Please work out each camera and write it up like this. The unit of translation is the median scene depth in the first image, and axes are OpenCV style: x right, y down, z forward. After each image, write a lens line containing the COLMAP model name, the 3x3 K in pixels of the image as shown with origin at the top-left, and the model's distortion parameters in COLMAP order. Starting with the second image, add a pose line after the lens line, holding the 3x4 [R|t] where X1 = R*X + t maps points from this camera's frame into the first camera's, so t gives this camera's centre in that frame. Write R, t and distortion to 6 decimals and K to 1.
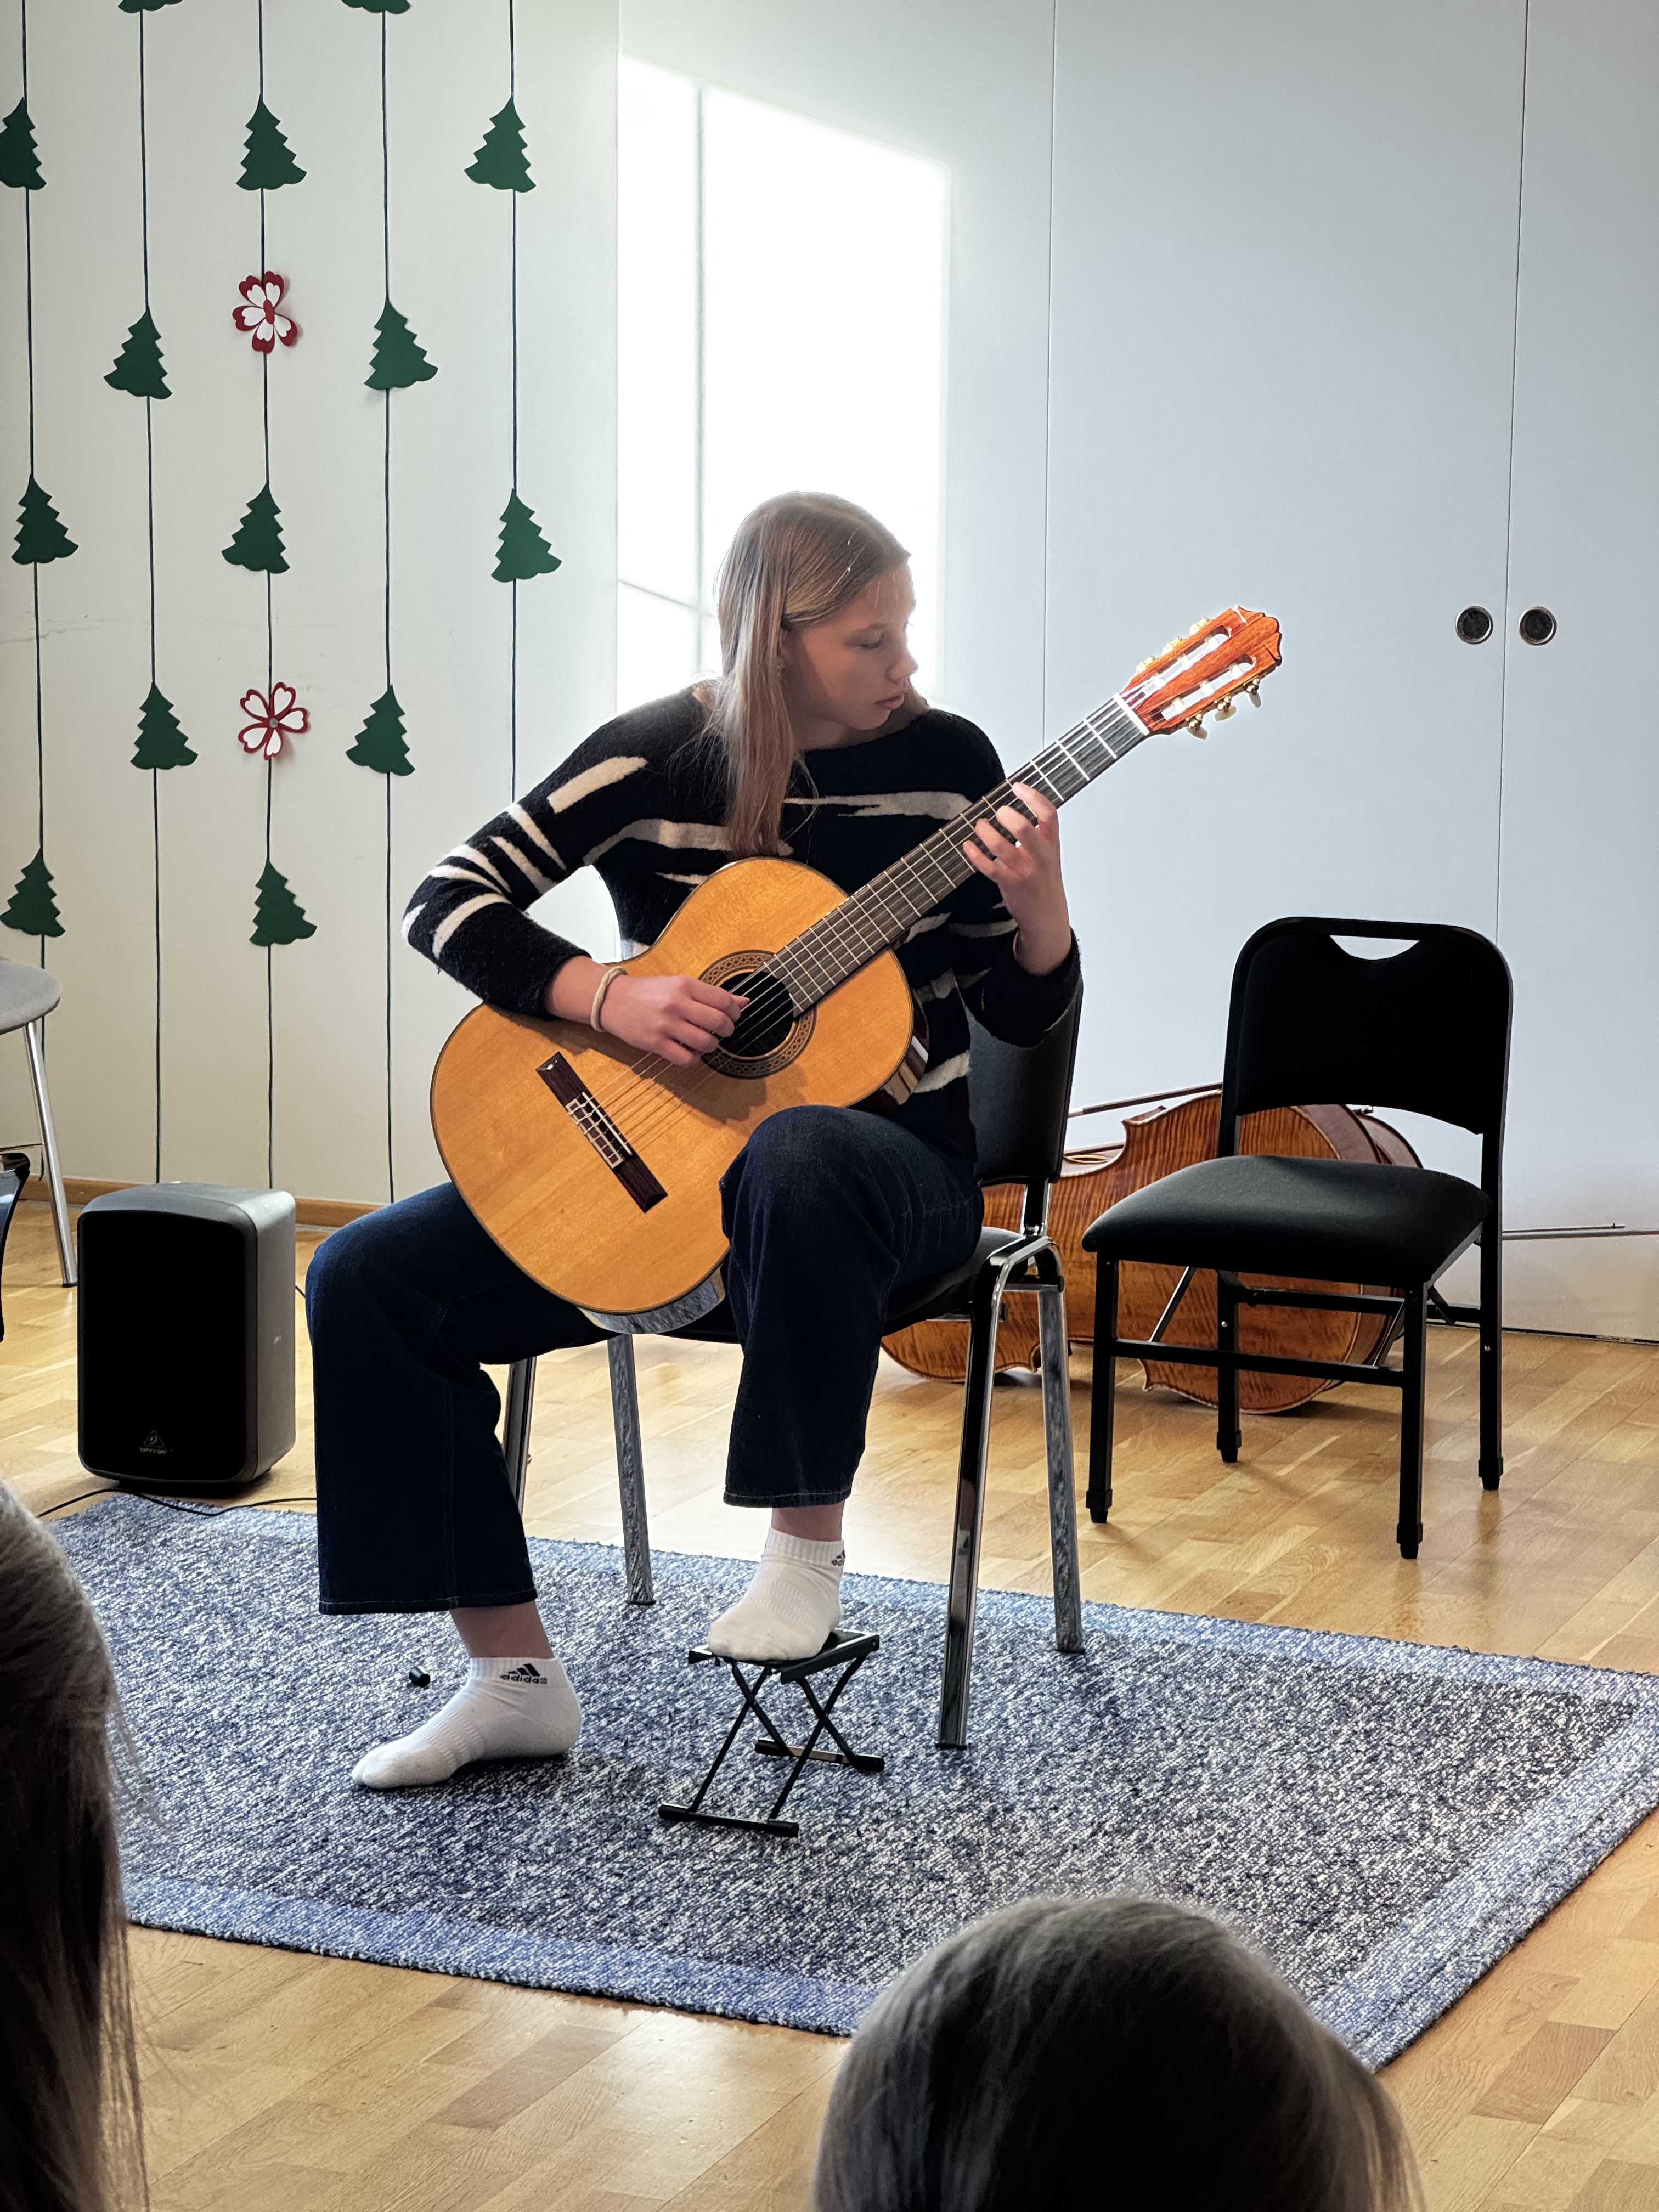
lens RADIAL K [[4967.4, 0, 863.1], [0, 4967.4, 1033.2], [0, 0, 1]] dist [0.191485, 0.000000]
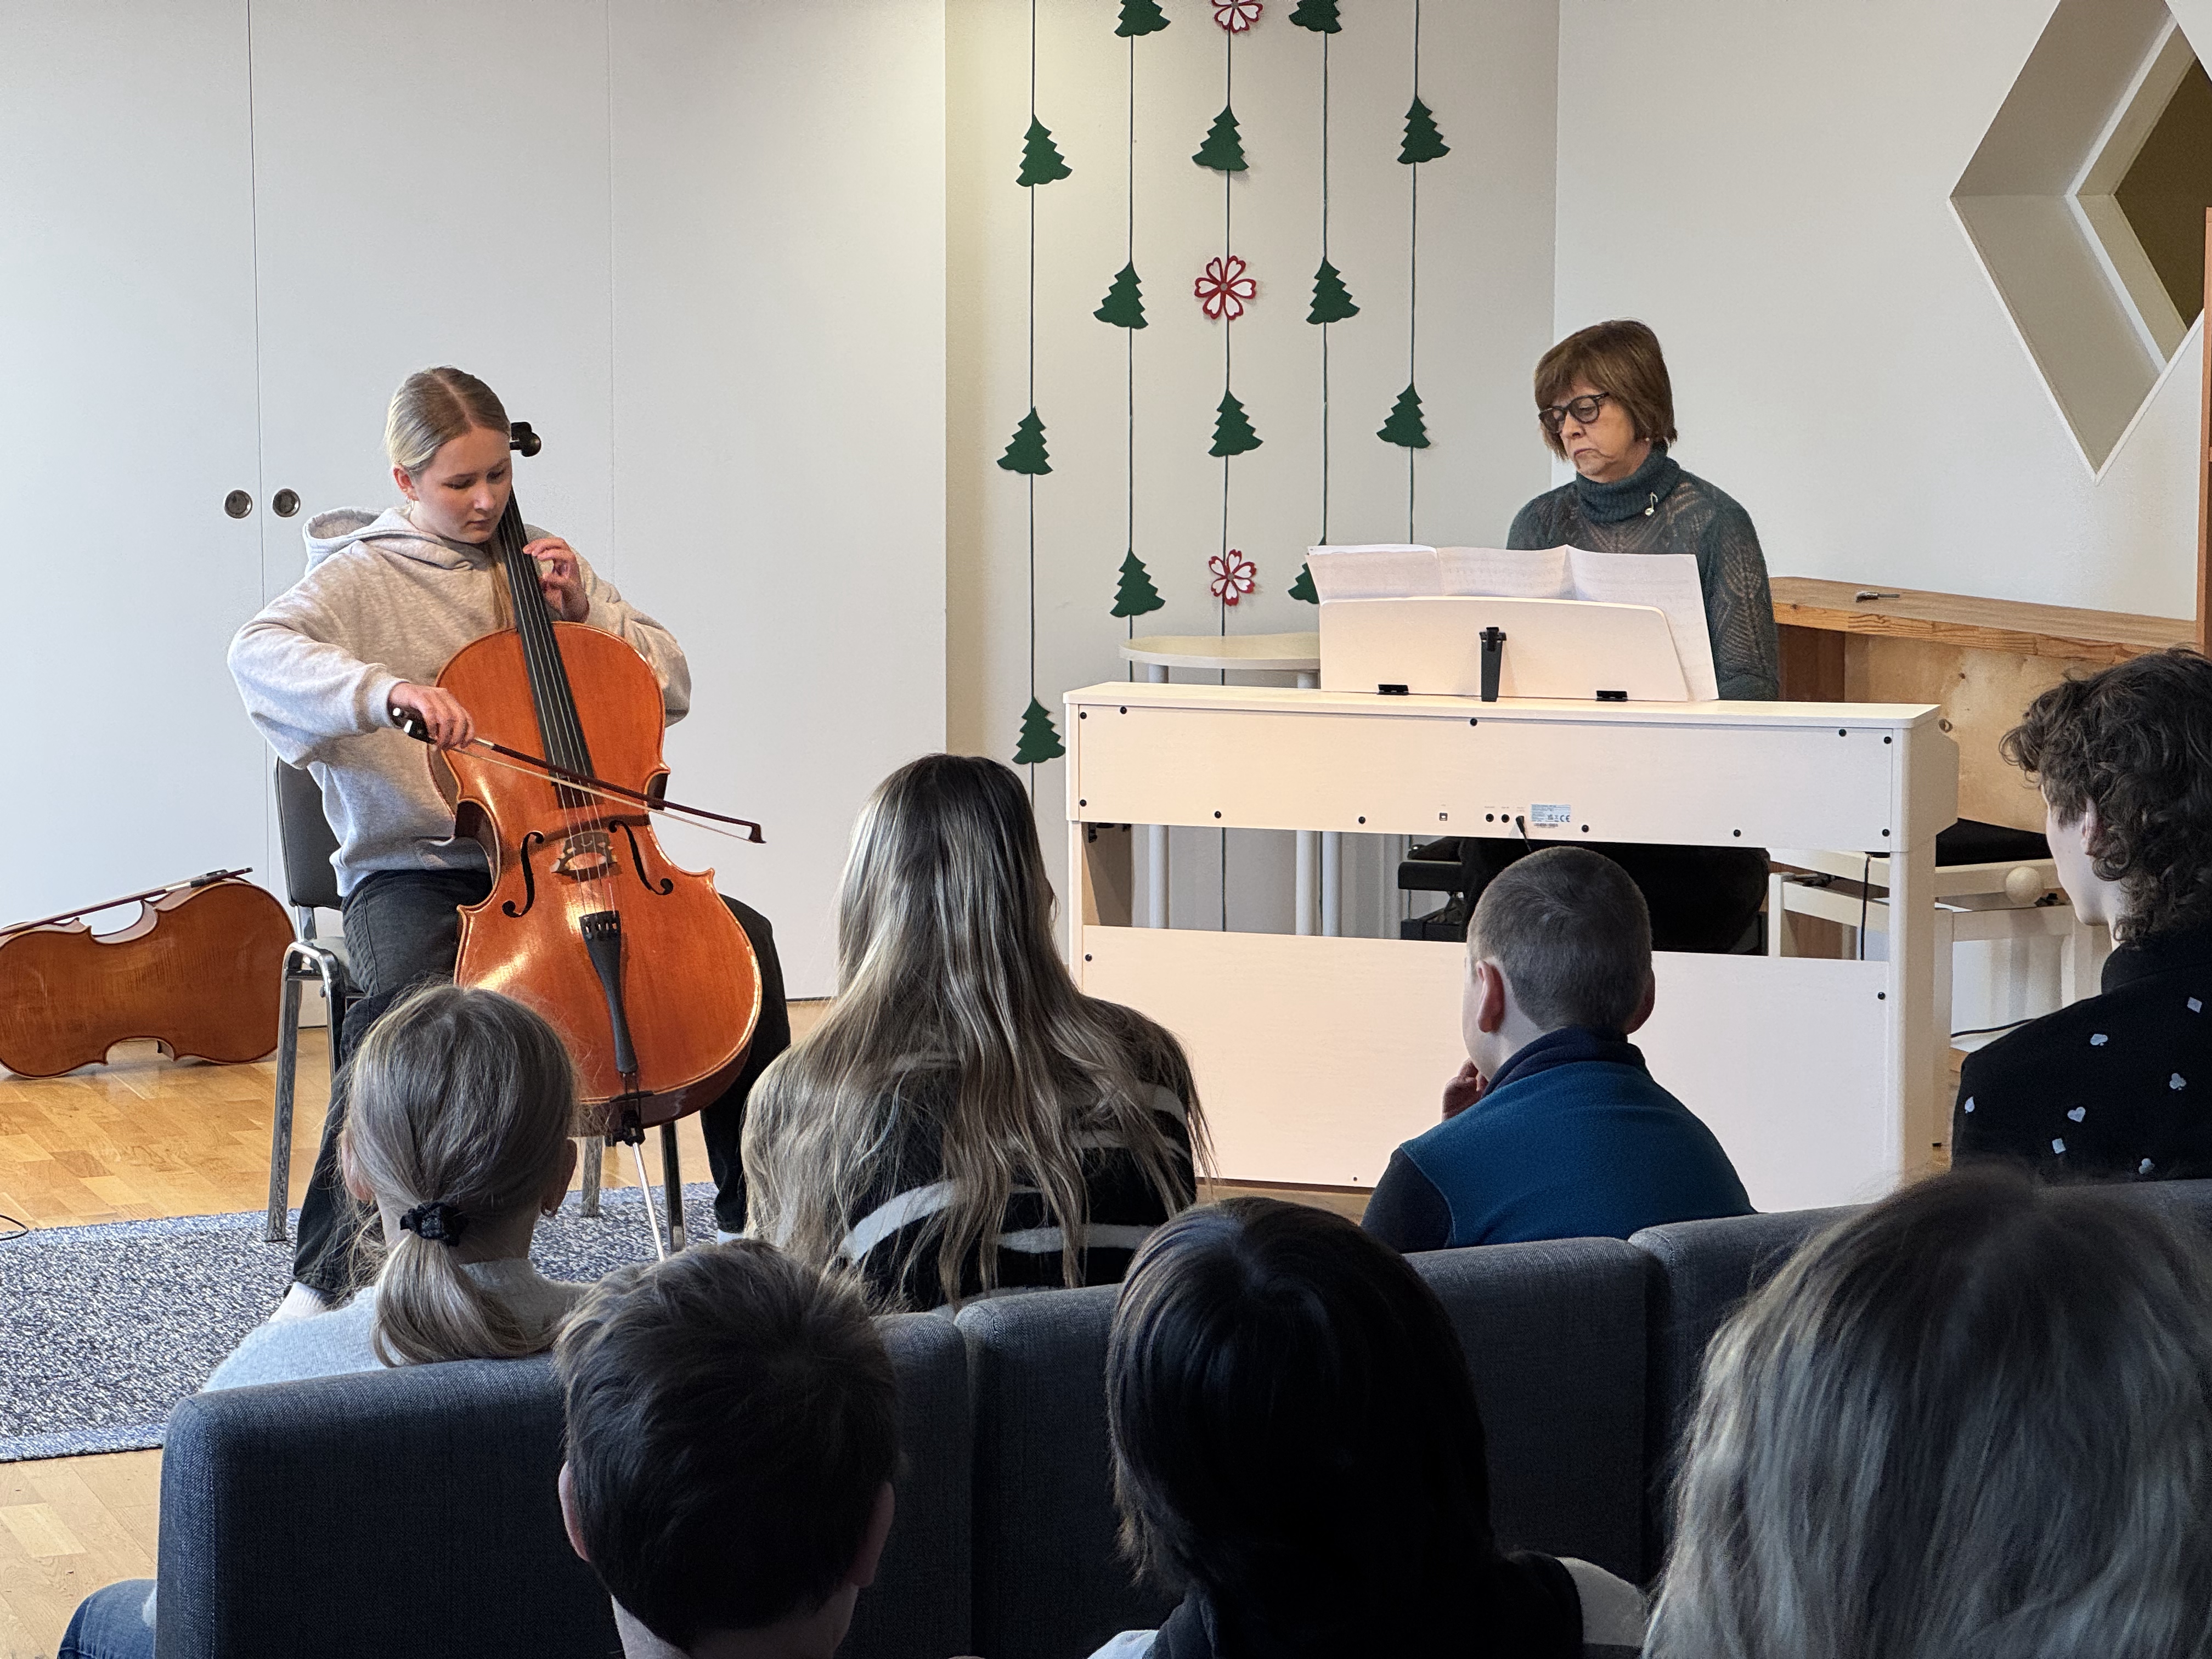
lens RADIAL K [[4967.4, 0, 1133.4], [0, 4967.4, 731.0], [0, 0, 1]] dist [0.191485, 0.000000]
pose [[0.703157, -0.081830, 0.706310, -0.764659], [0.101015, 0.994776, 0.014686, -0.019777], [-0.703823, 0.061022, 0.707750, -0.128138]]
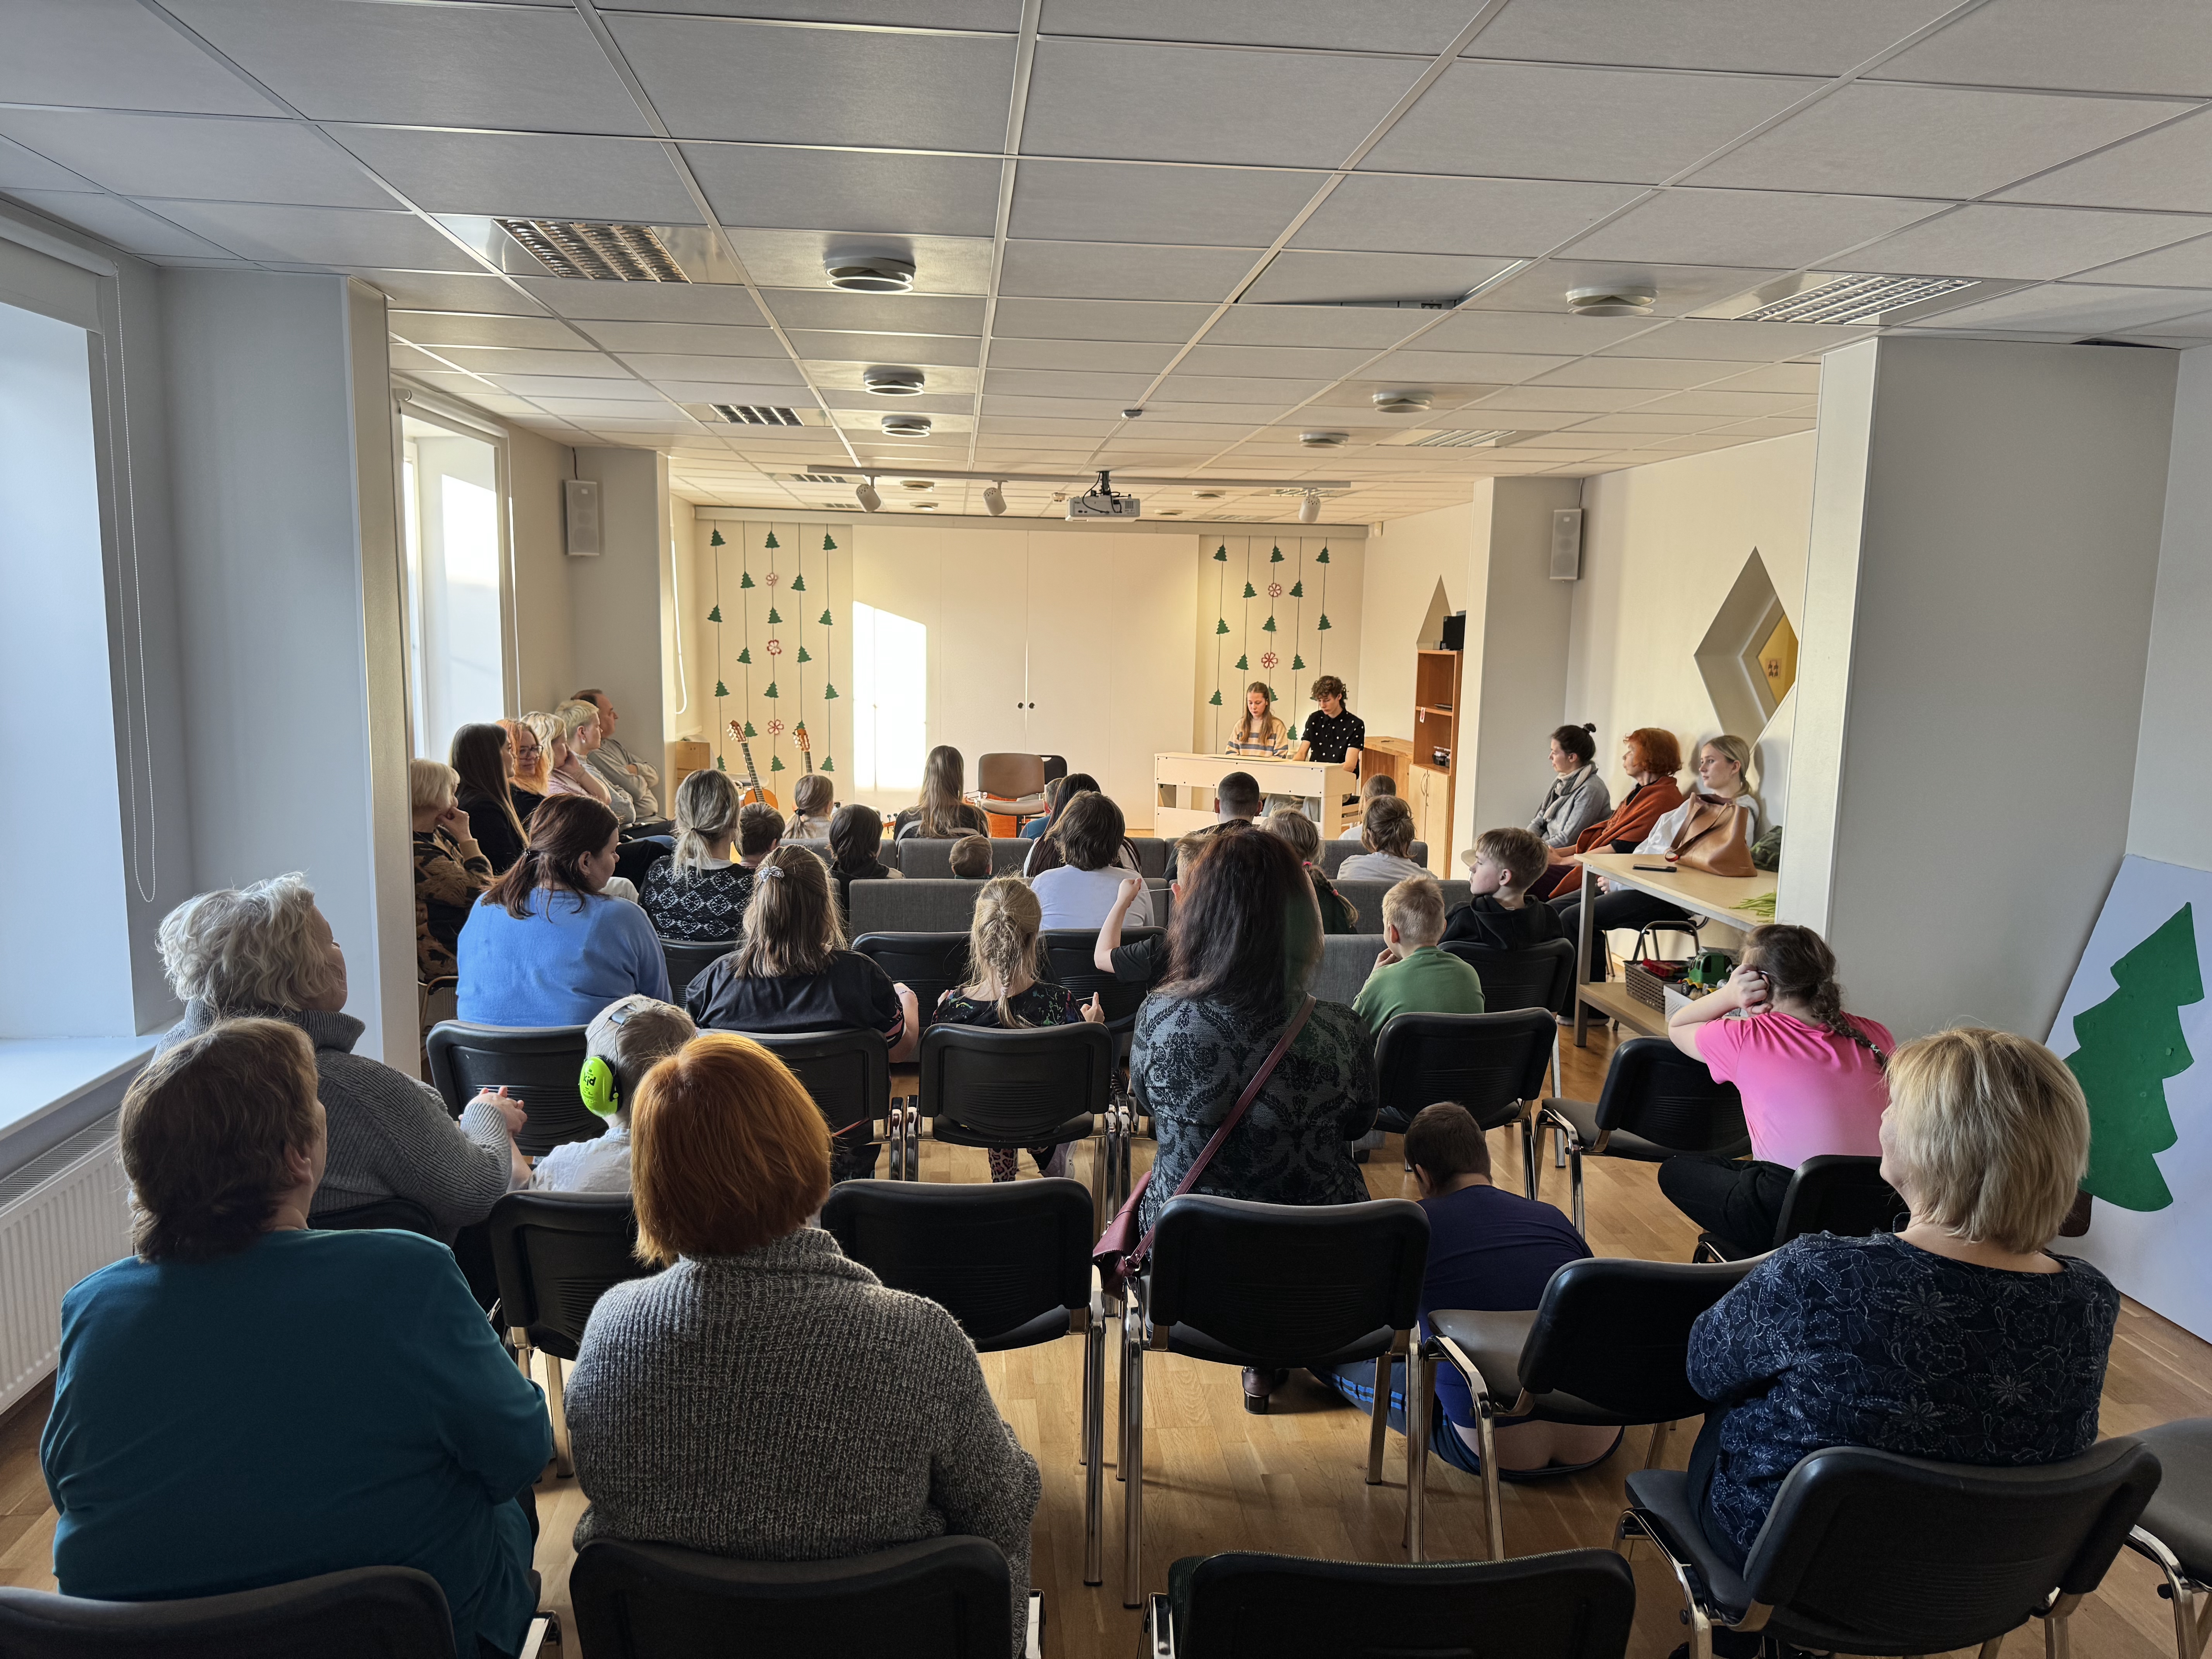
lens RADIAL K [[1567.9, 0, 1120.5], [0, 1567.9, 873.4], [0, 0, 1]] dist [0.072223, -0.090170]
pose [[0.878735, -0.067637, 0.472493, -0.754246], [0.051566, 0.997568, 0.046899, 0.038214], [-0.474516, -0.016847, 0.880086, -0.765557]]
